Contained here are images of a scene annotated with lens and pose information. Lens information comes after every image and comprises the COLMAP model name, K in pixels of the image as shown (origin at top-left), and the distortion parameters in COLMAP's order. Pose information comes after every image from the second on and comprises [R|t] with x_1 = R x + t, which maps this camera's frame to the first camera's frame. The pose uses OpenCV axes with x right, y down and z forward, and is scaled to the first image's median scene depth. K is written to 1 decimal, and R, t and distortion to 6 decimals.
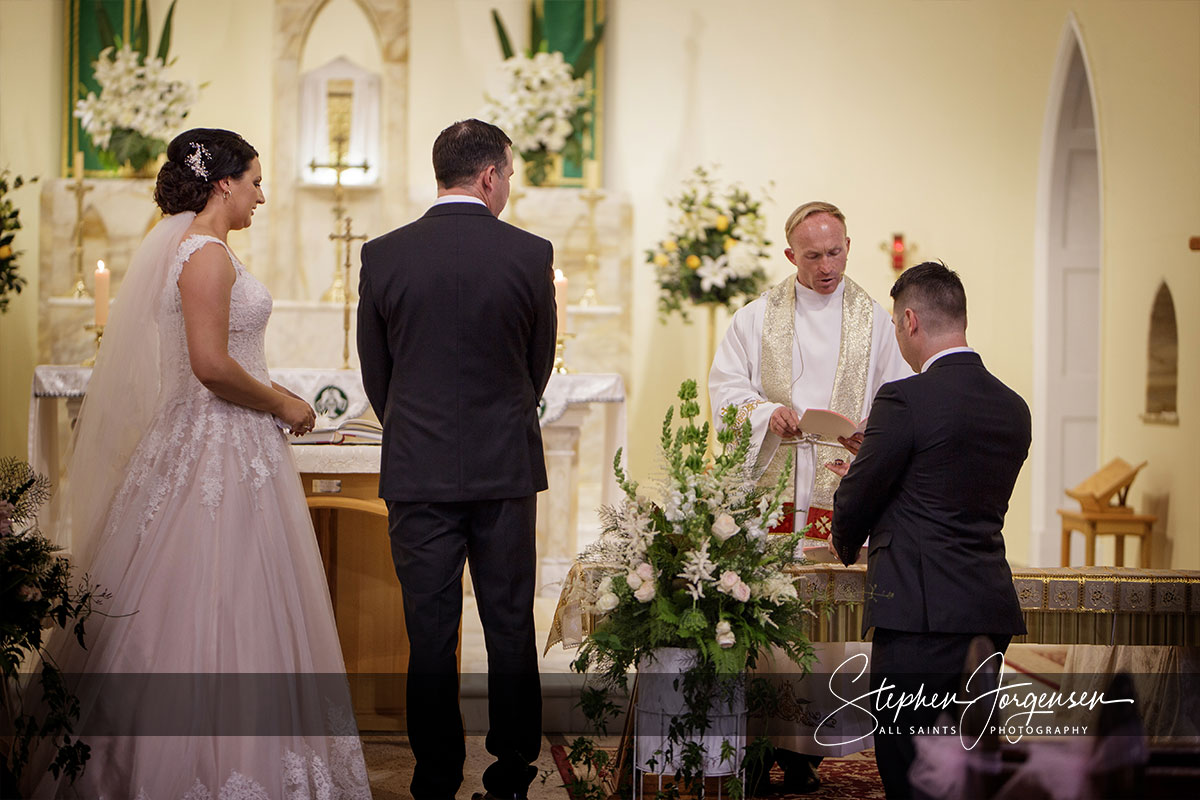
lens RADIAL K [[2885.8, 0, 600.0], [0, 2885.8, 400.0], [0, 0, 1]] dist [-0.016224, 0.016537]
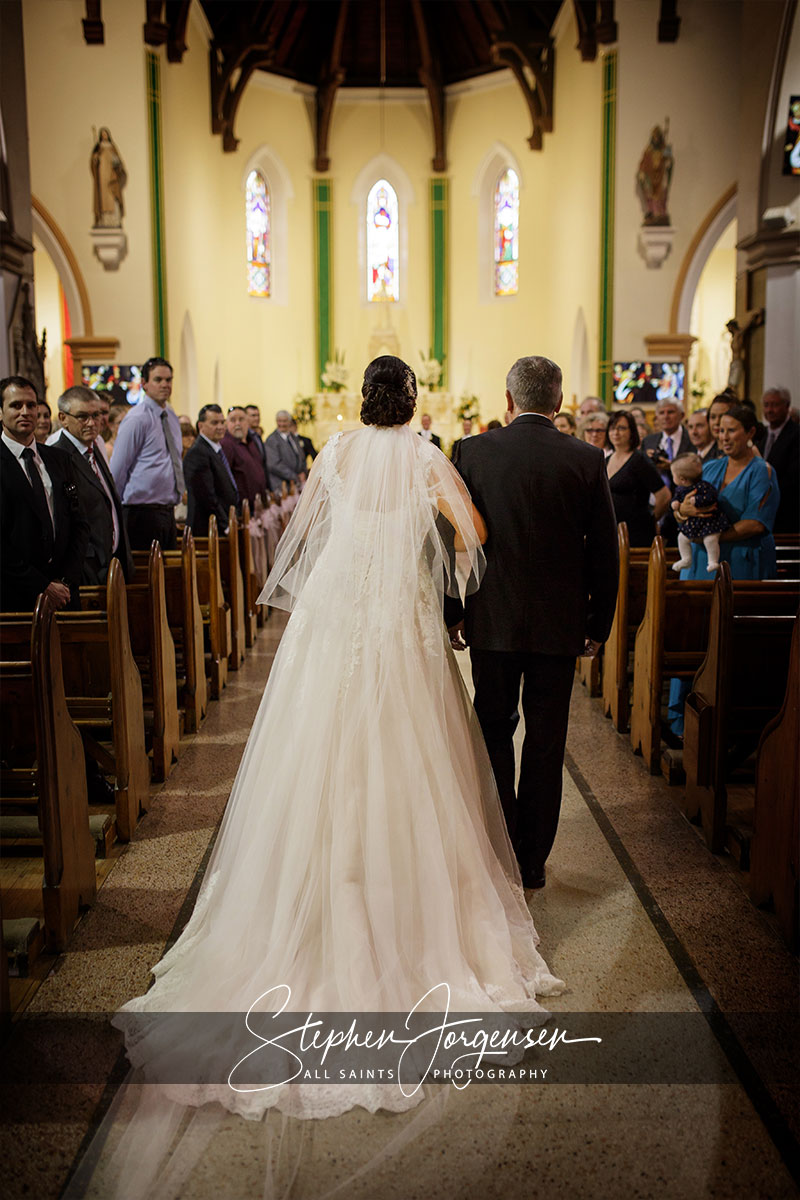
lens RADIAL K [[2885.8, 0, 400.0], [0, 2885.8, 600.0], [0, 0, 1]] dist [-0.016224, 0.016537]
pose [[0.997190, -0.015339, -0.073320, 0.246210], [0.018599, 0.998859, 0.043991, 0.043709], [0.072562, -0.045232, 0.996338, -3.334907]]
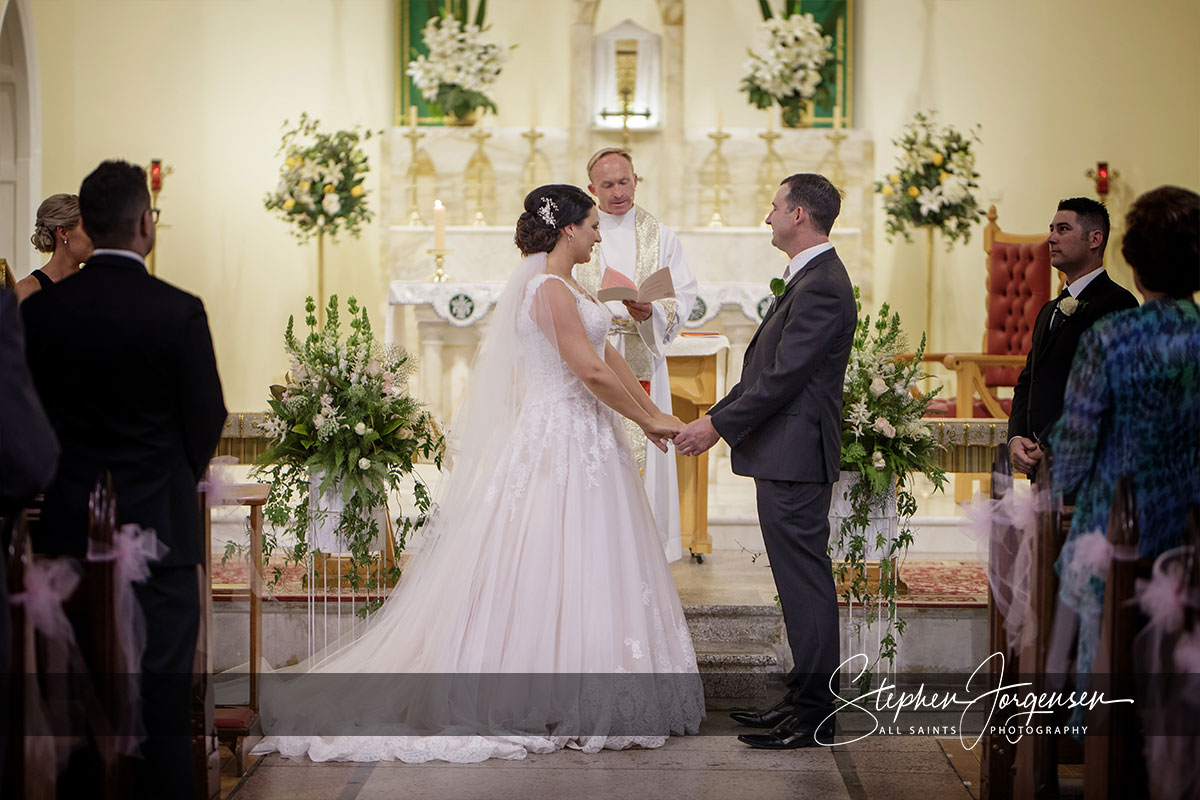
lens RADIAL K [[3283.2, 0, 600.0], [0, 3283.2, 400.0], [0, 0, 1]] dist [0.001694, 0.239840]
pose [[0.994219, -0.004626, -0.107271, 0.045927], [0.007213, 0.999692, 0.023736, 0.005884], [0.107128, -0.024373, 0.993946, -0.370808]]
